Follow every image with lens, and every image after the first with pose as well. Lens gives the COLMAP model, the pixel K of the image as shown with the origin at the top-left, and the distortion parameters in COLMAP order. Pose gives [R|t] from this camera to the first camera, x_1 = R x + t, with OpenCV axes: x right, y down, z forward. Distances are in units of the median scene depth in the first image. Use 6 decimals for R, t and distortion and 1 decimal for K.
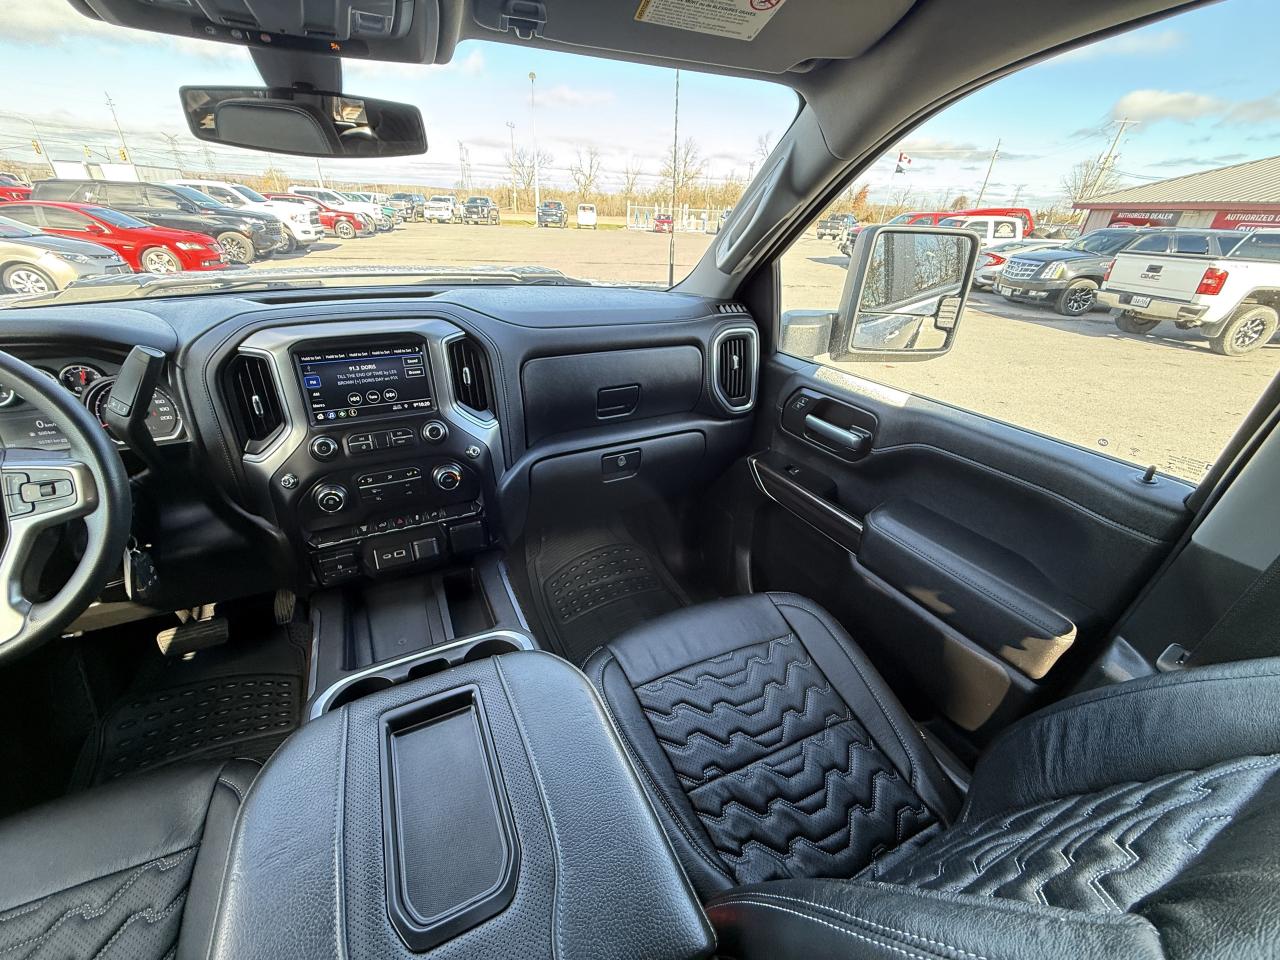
lens RADIAL K [[519.5, 0, 644.3], [0, 519.5, 477.9], [0, 0, 1]] dist [-0.000070, -0.000101]
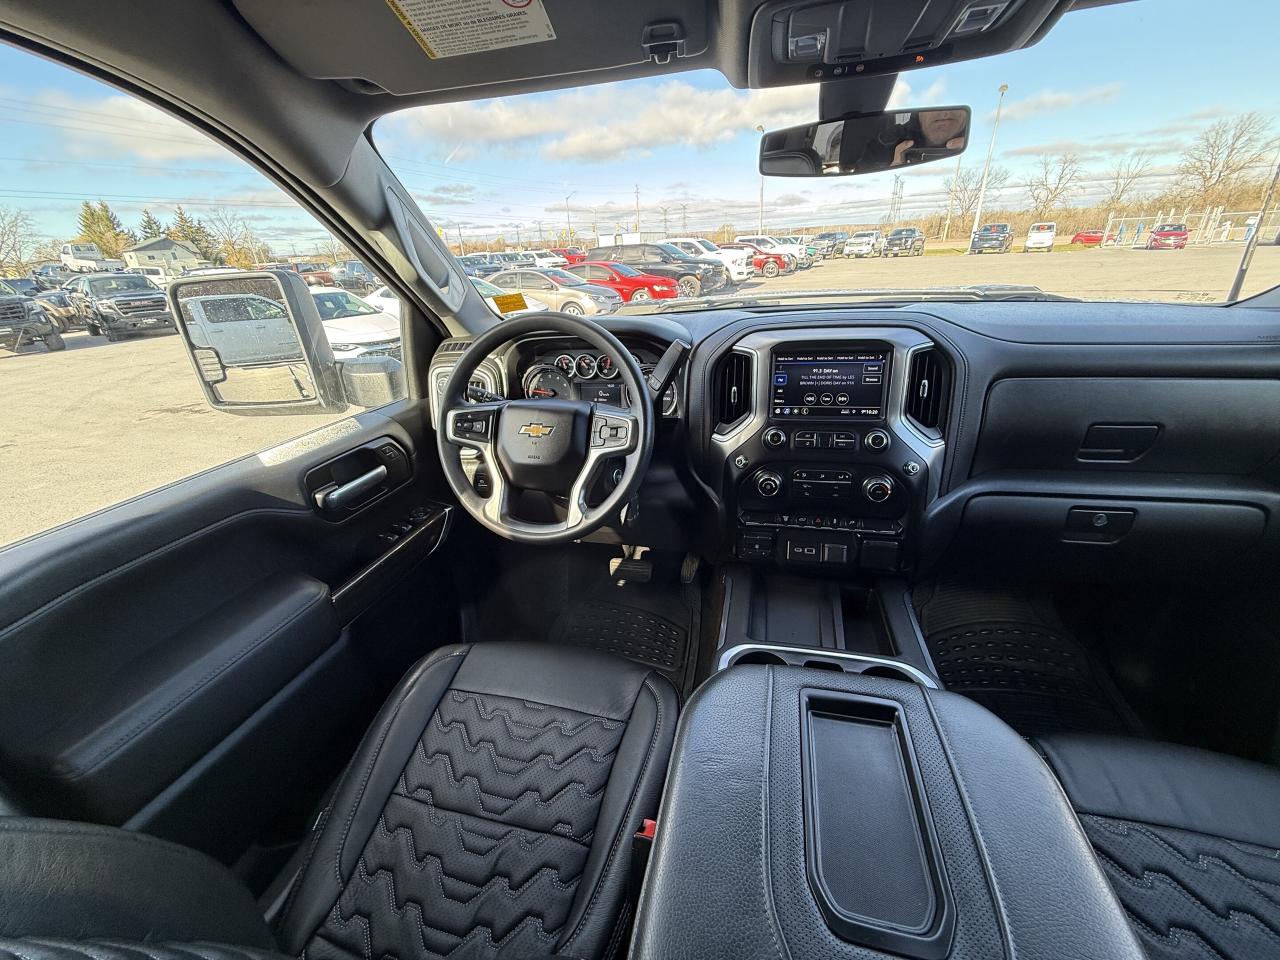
lens RADIAL K [[515.6, 0, 623.4], [0, 515.6, 478.9], [0, 0, 1]] dist [-0.000508, 0.000033]
pose [[0.748513, 0.195388, -0.633681, -0.123311], [-0.231784, 0.972419, 0.026047, 0.064101], [0.621292, 0.127380, 0.773156, -0.041935]]
